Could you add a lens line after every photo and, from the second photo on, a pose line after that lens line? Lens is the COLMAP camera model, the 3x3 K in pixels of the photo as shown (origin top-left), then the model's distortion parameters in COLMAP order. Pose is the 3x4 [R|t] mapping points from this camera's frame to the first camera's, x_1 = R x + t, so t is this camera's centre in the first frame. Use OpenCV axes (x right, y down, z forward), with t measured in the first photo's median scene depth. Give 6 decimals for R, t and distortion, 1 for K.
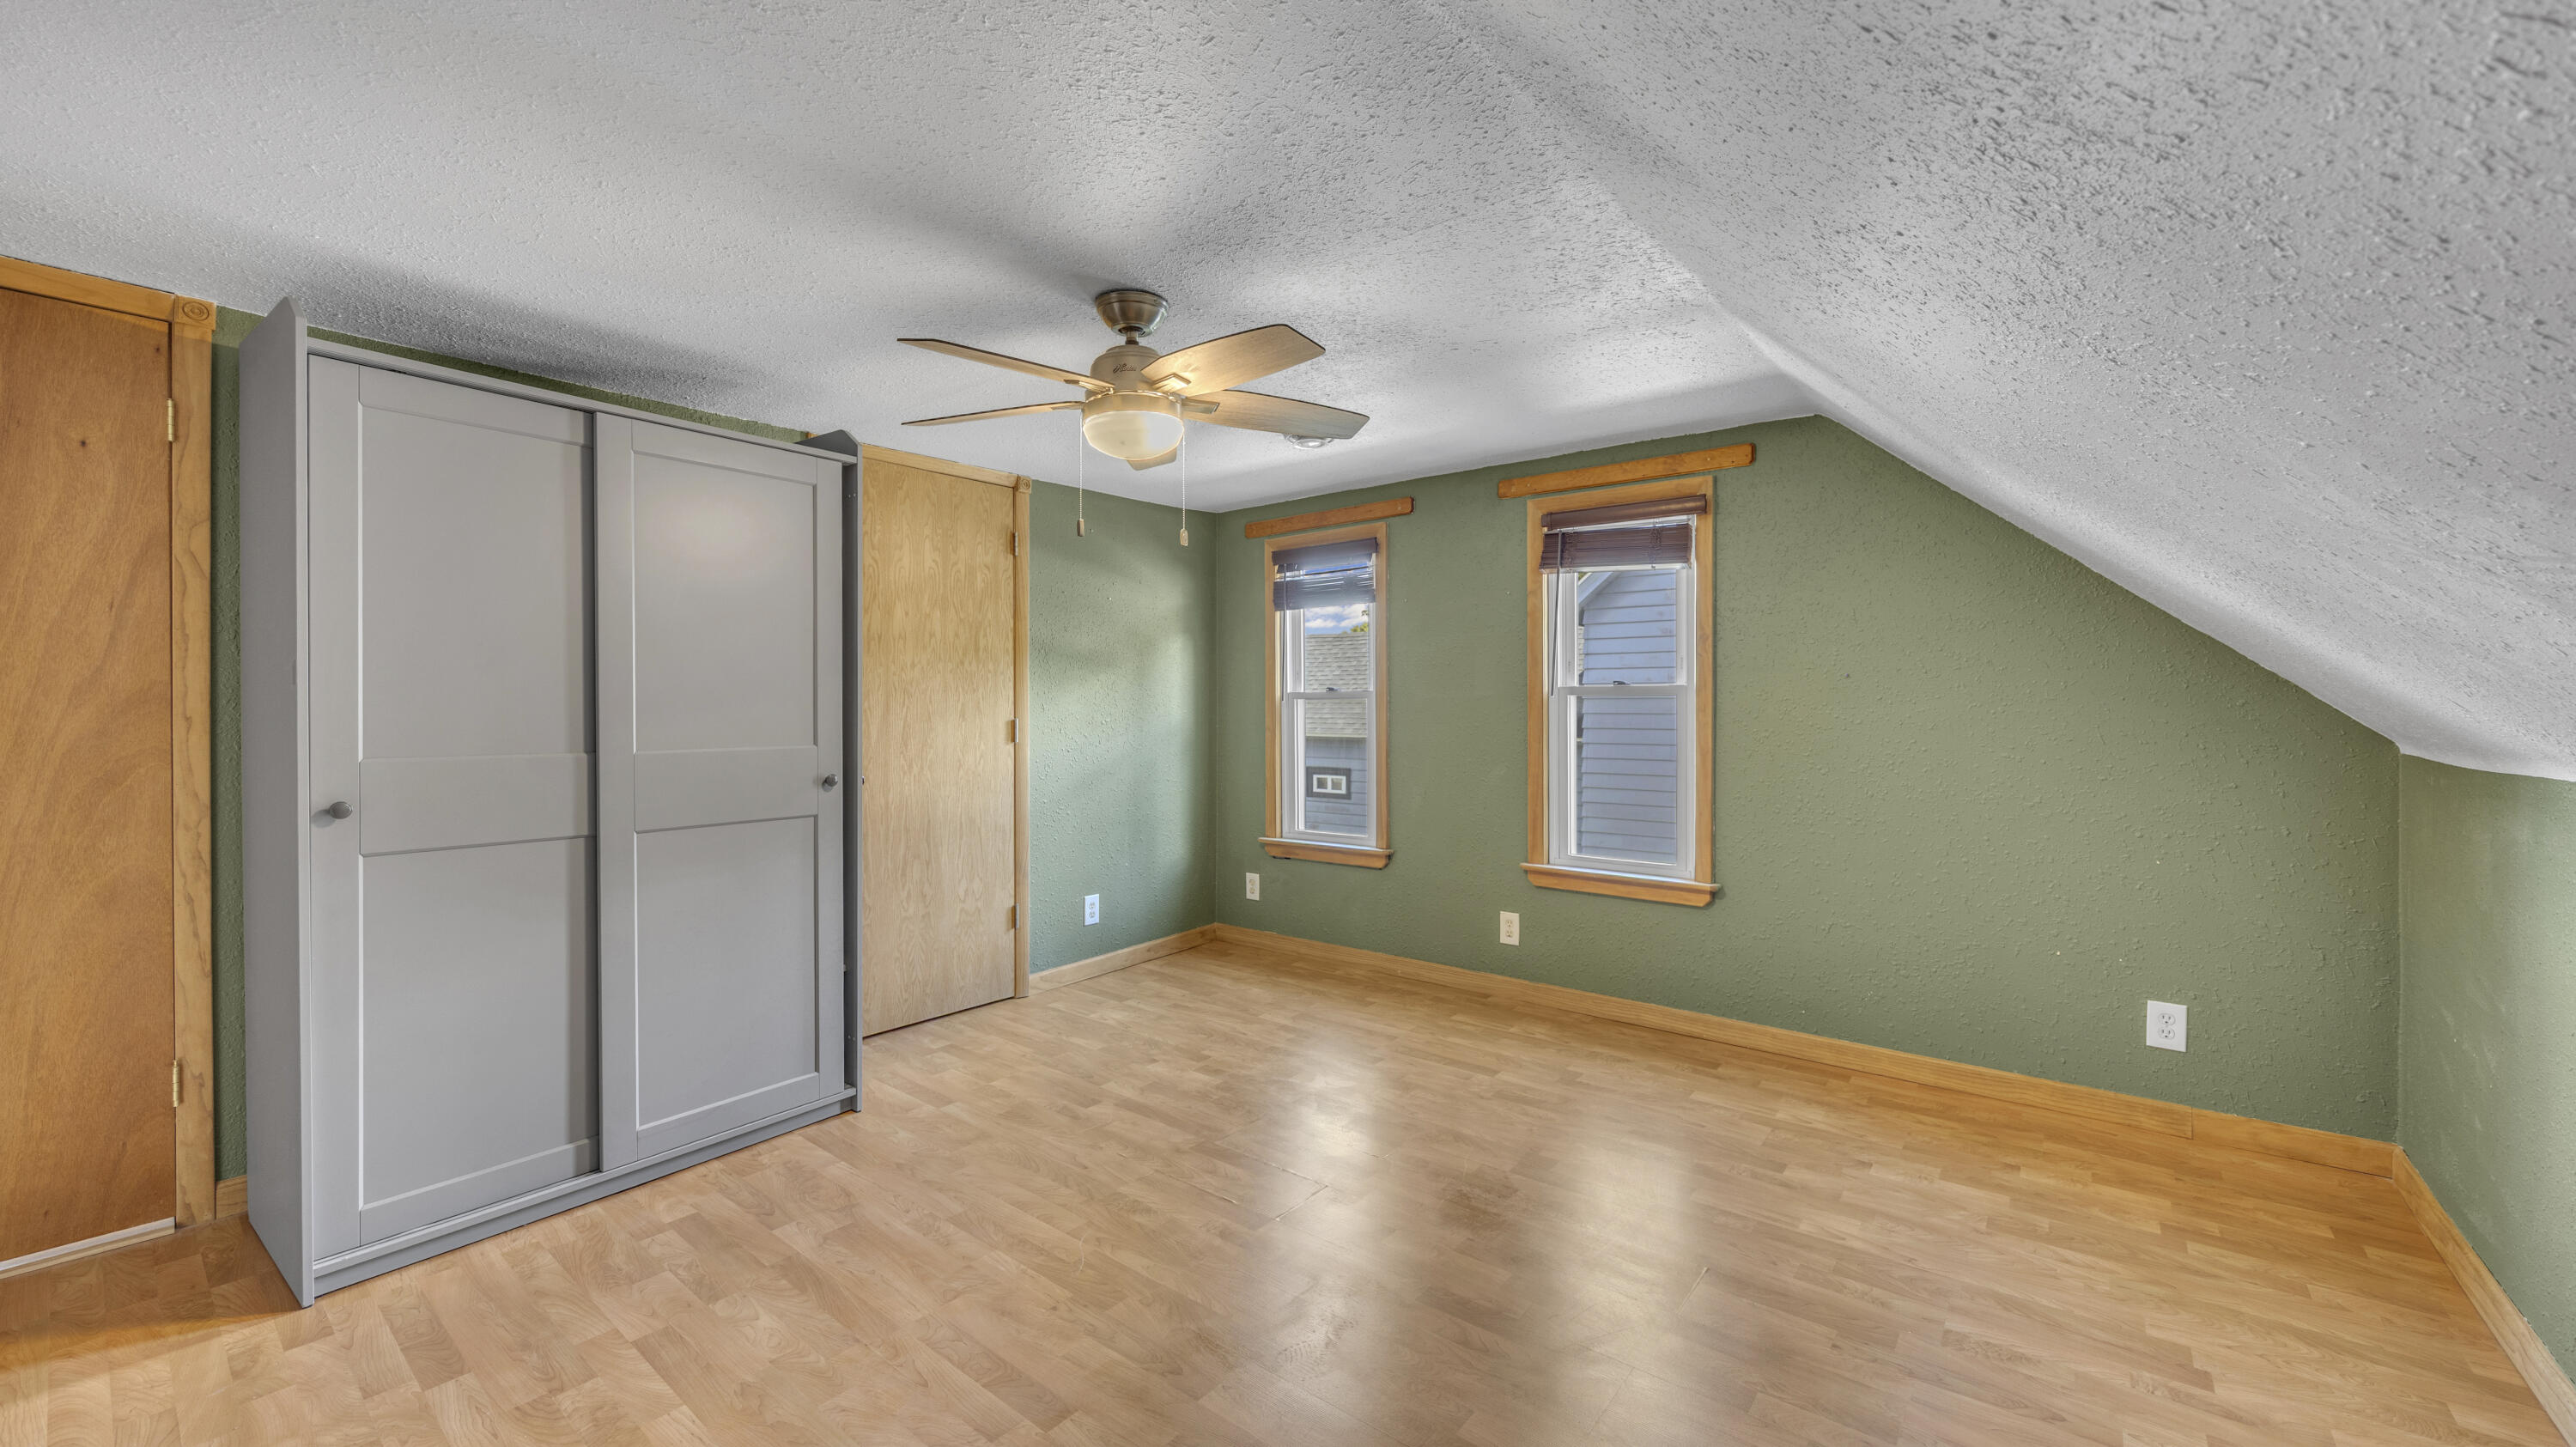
lens RADIAL K [[985.5, 0, 1296.4], [0, 985.5, 713.6], [0, 0, 1]] dist [-0.008564, 0.000766]
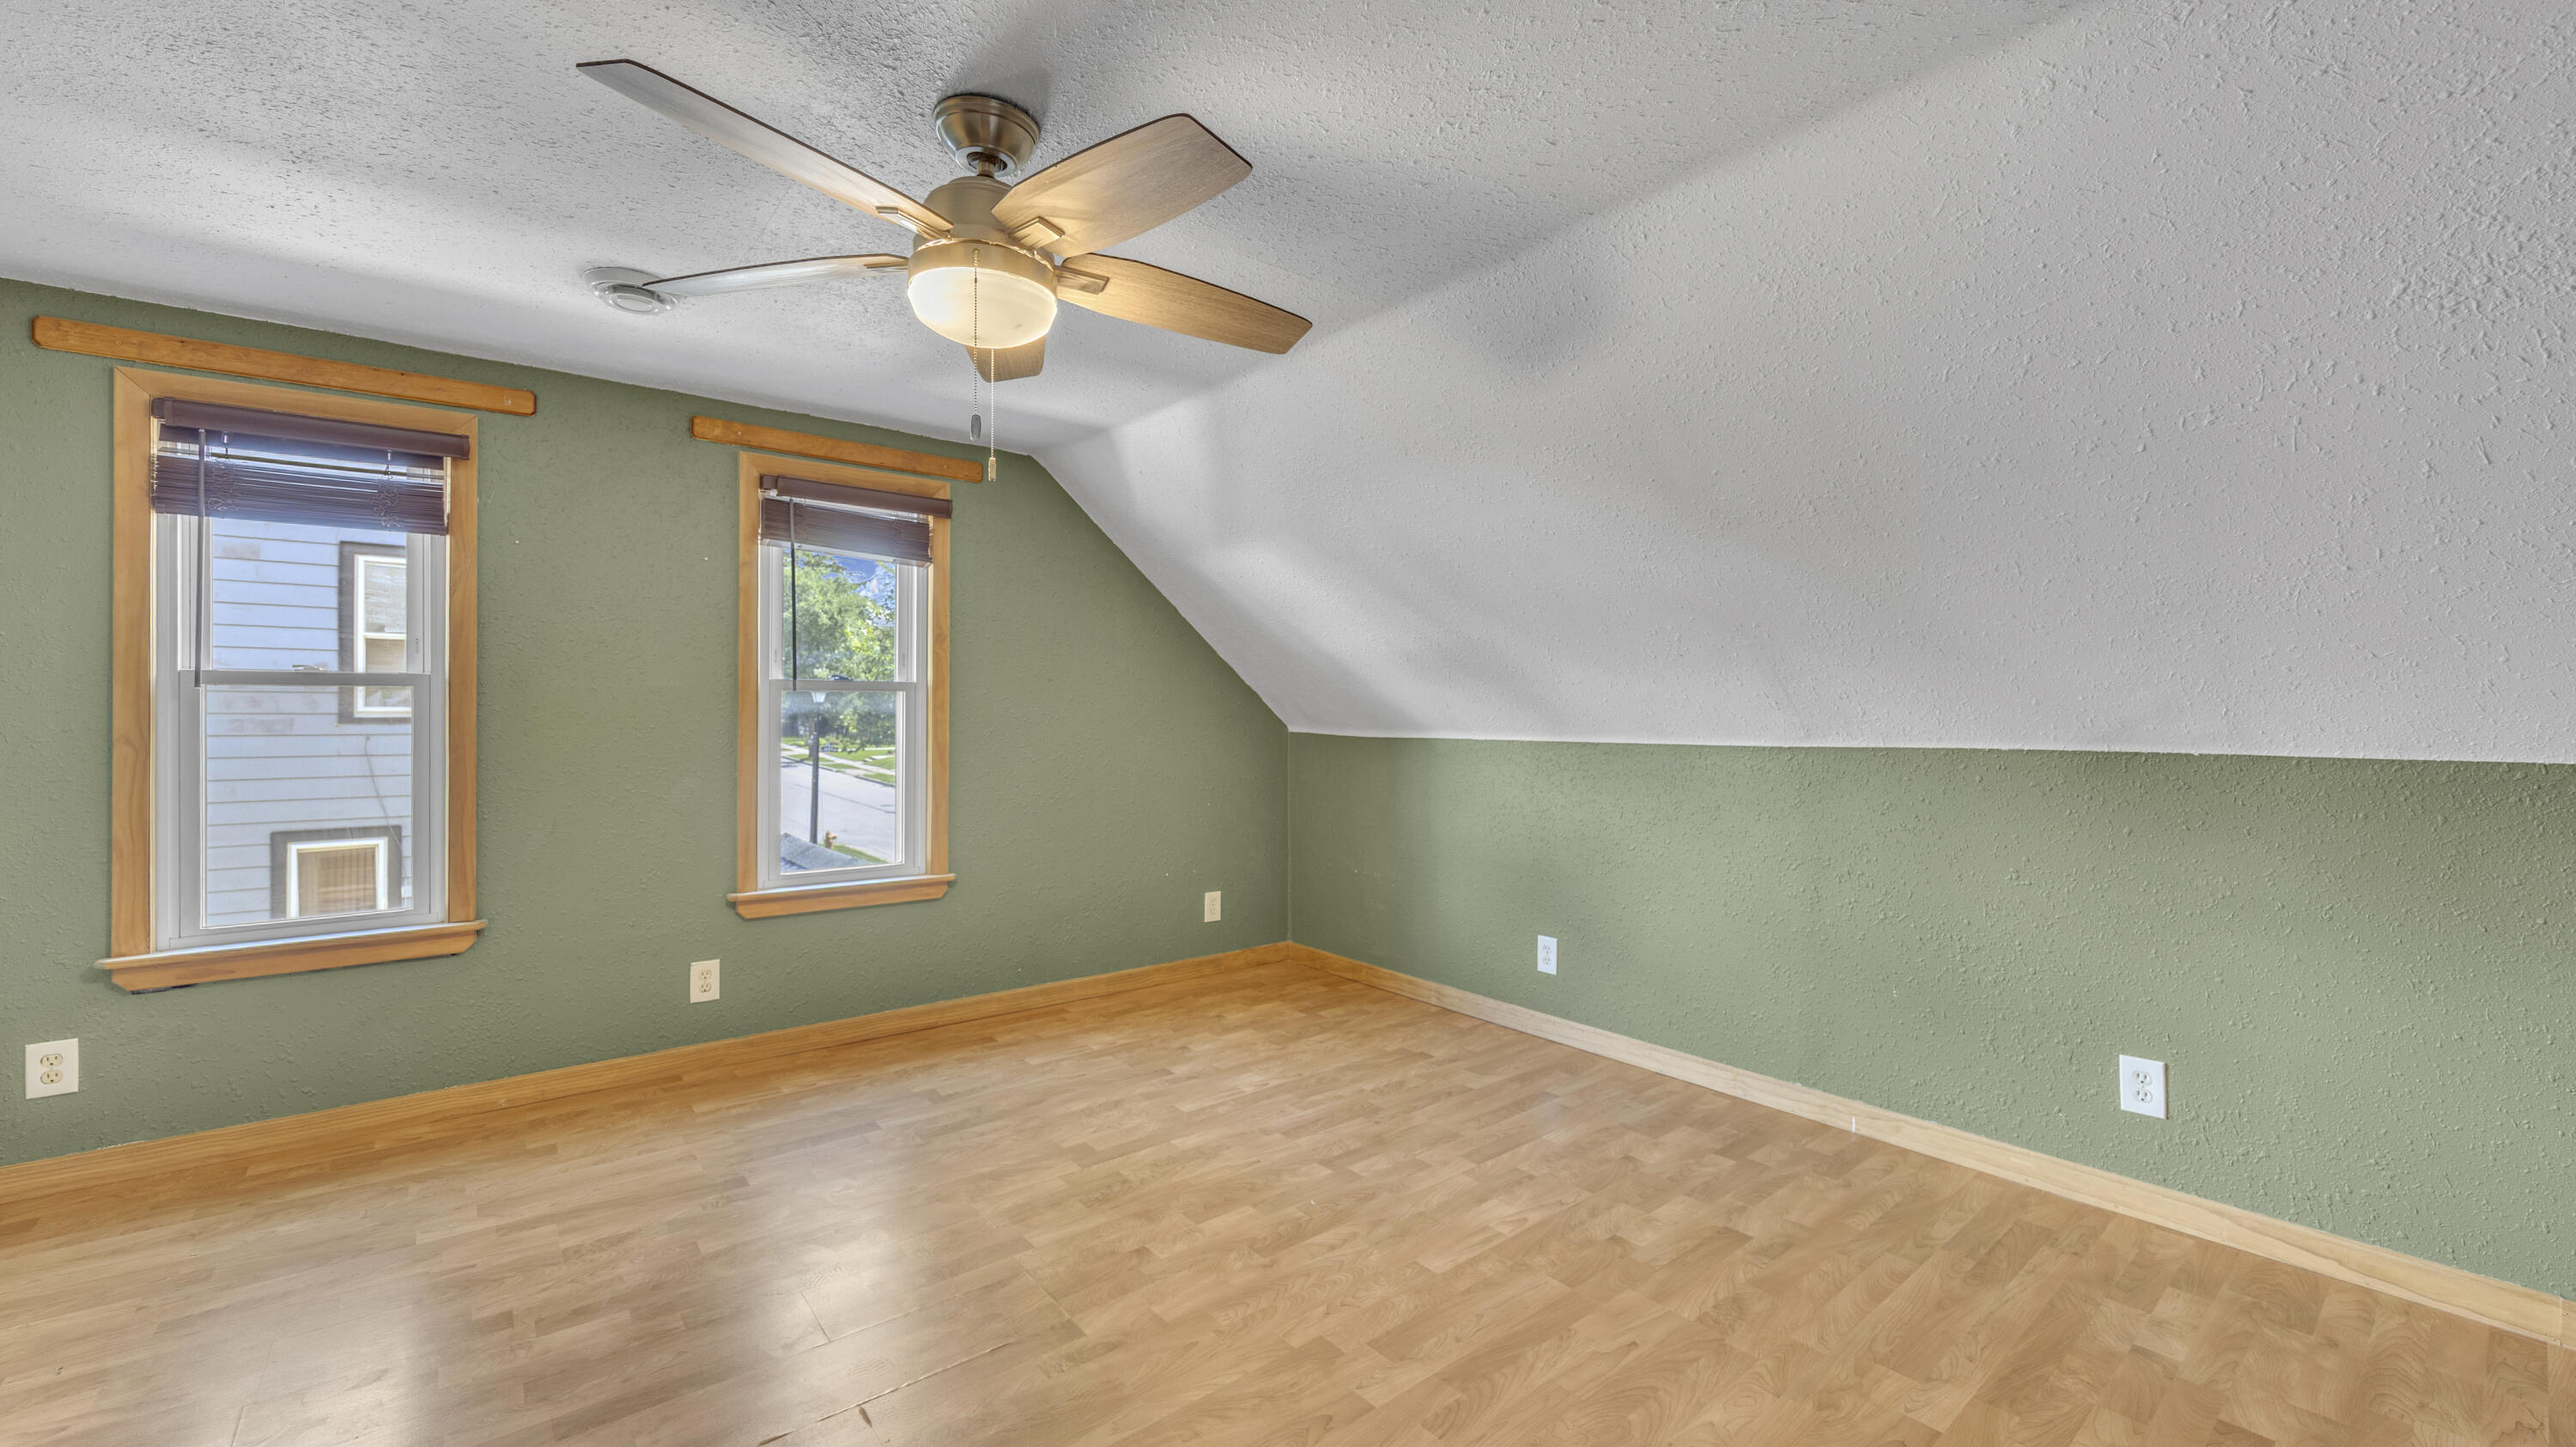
lens RADIAL K [[985.5, 0, 1296.7], [0, 985.5, 715.0], [0, 0, 1]] dist [-0.008564, 0.000766]
pose [[0.225795, -0.006103, 0.974156, -0.512154], [0.002243, 0.999981, 0.005745, -0.000561], [-0.974172, 0.000888, 0.225804, 0.407407]]
